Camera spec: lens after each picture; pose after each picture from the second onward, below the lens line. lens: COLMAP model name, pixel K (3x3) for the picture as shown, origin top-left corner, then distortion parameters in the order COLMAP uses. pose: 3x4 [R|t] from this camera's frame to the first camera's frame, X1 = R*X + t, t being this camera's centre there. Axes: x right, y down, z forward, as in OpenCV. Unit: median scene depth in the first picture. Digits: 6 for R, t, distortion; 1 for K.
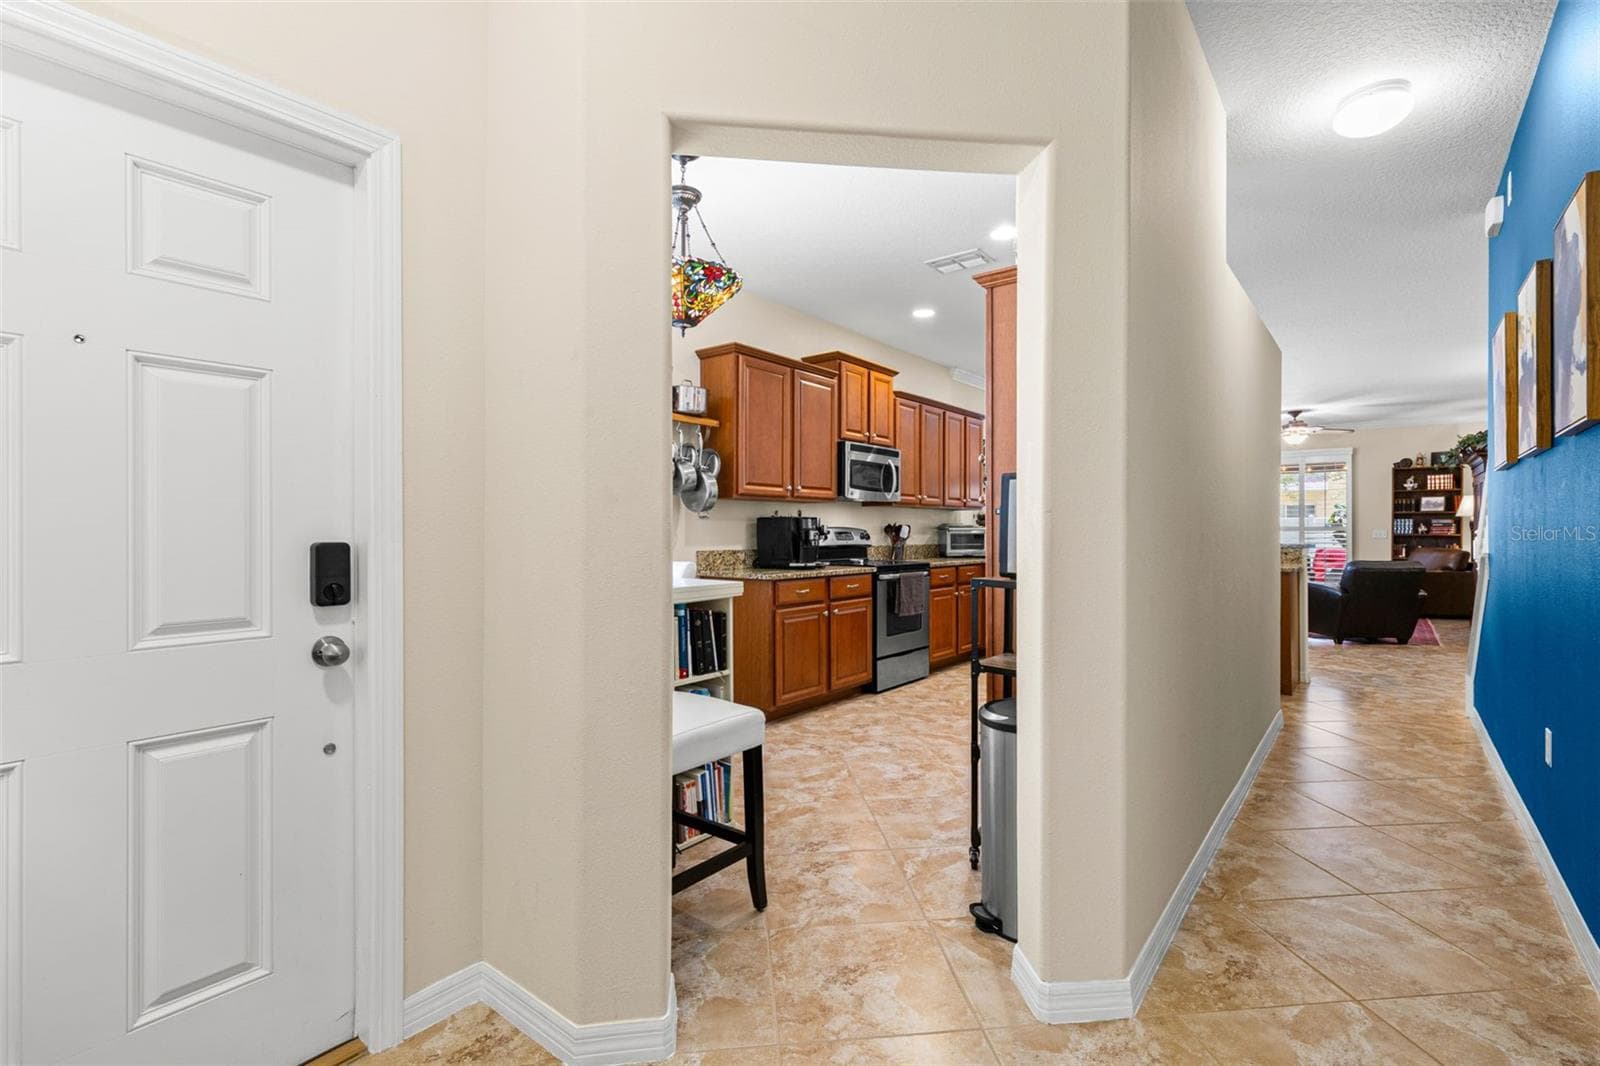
lens RADIAL K [[729.7, 0, 800.5], [0, 729.7, 528.8], [0, 0, 1]] dist [0.009960, -0.000758]
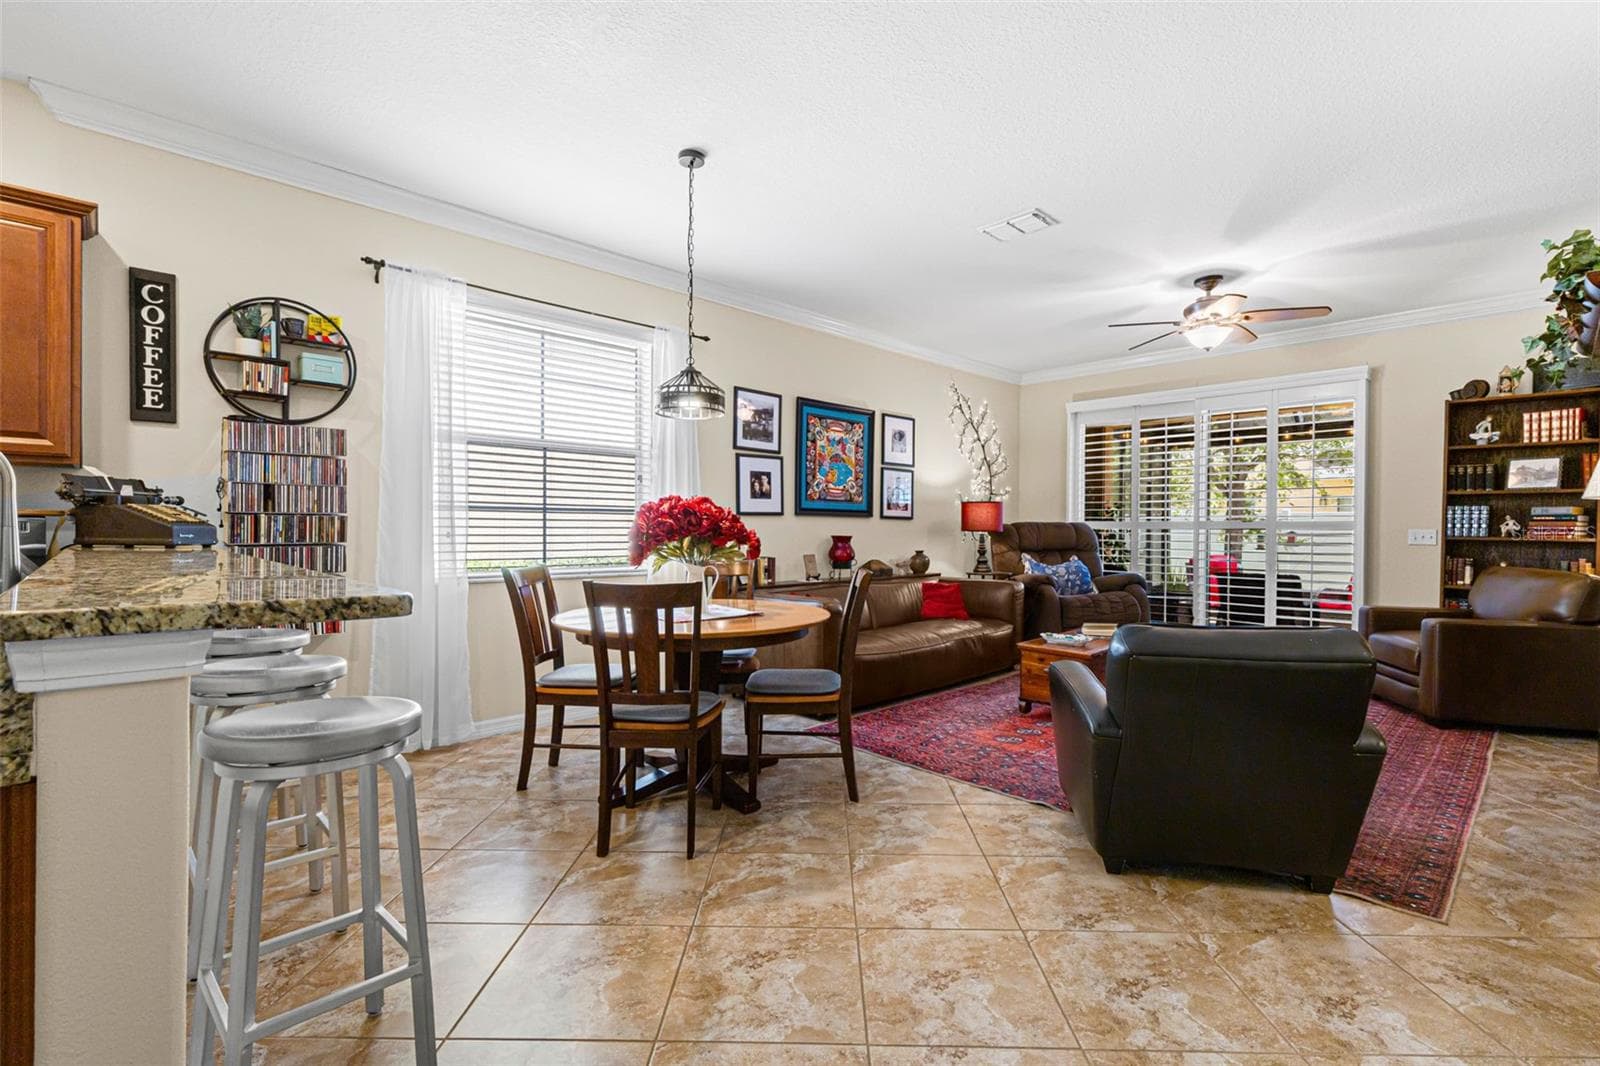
lens RADIAL K [[729.7, 0, 802.5], [0, 729.7, 527.8], [0, 0, 1]] dist [0.009960, -0.000758]
pose [[0.991889, 0.006217, -0.126957, 0.759951], [-0.005682, 0.999973, 0.004575, 0.002714], [0.126982, -0.003816, 0.991898, 0.786620]]
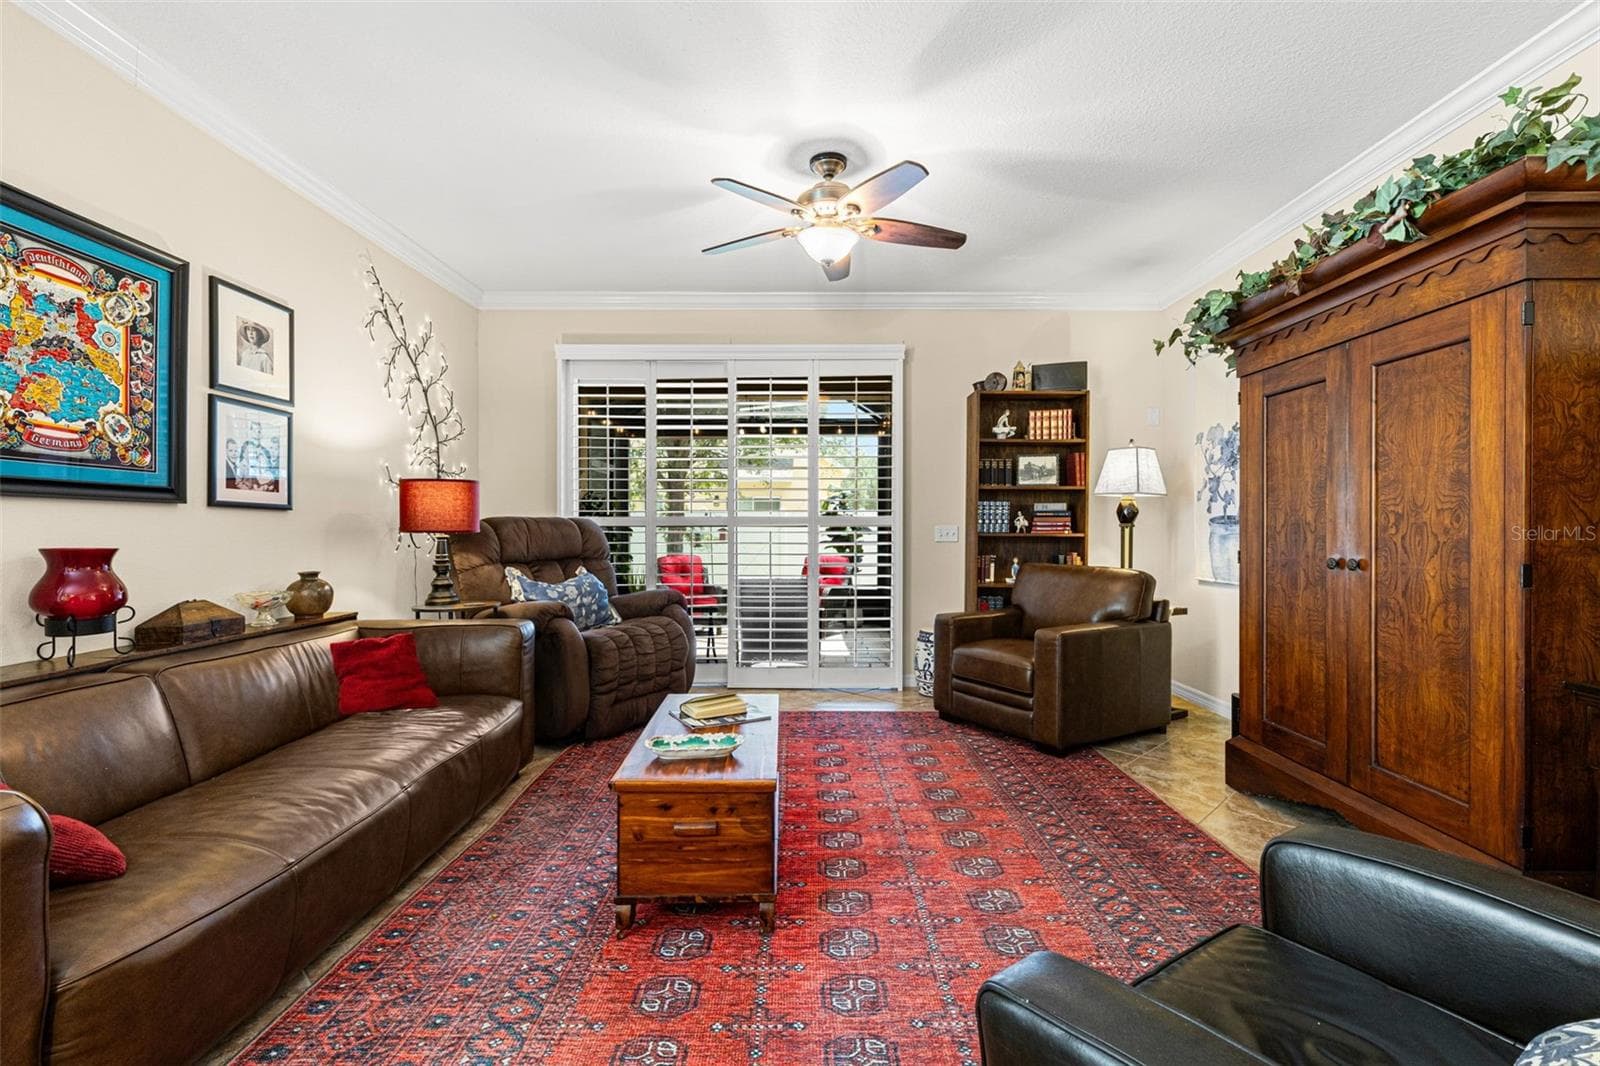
lens RADIAL K [[729.7, 0, 810.1], [0, 729.7, 530.3], [0, 0, 1]] dist [0.009960, -0.000758]
pose [[0.779384, -0.002408, 0.626542, 0.744372], [-0.002377, 0.999974, 0.006801, 0.004381], [-0.626542, -0.006790, 0.779358, 1.206108]]
